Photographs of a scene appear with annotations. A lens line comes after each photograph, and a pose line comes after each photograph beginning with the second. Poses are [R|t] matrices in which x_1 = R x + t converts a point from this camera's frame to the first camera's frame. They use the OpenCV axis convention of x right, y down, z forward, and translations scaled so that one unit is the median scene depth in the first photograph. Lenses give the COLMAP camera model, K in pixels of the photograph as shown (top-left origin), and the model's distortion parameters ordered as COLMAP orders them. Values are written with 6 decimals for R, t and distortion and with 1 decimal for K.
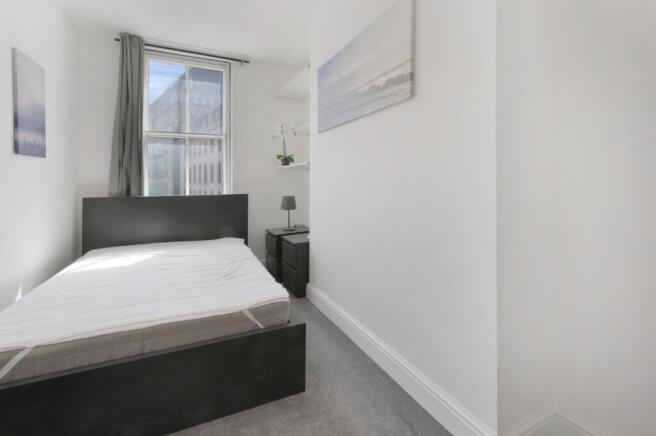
lens RADIAL K [[293.6, 0, 328.3], [0, 293.6, 181.5], [0, 0, 1]] dist [-0.000845, -0.000236]
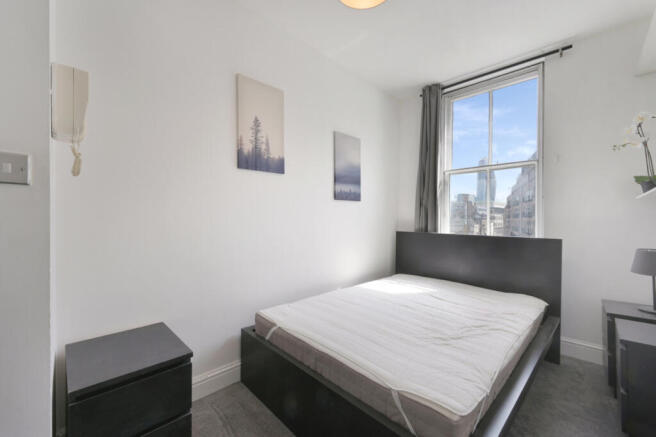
lens RADIAL K [[269.5, 0, 328.0], [0, 269.5, 218.5], [0, 0, 1]] dist [-0.000840, -0.000118]
pose [[0.337247, 0.006512, -0.941394, 0.156312], [-0.014062, 0.999899, 0.001879, 0.000741], [0.941311, 0.012604, 0.337304, 0.313990]]
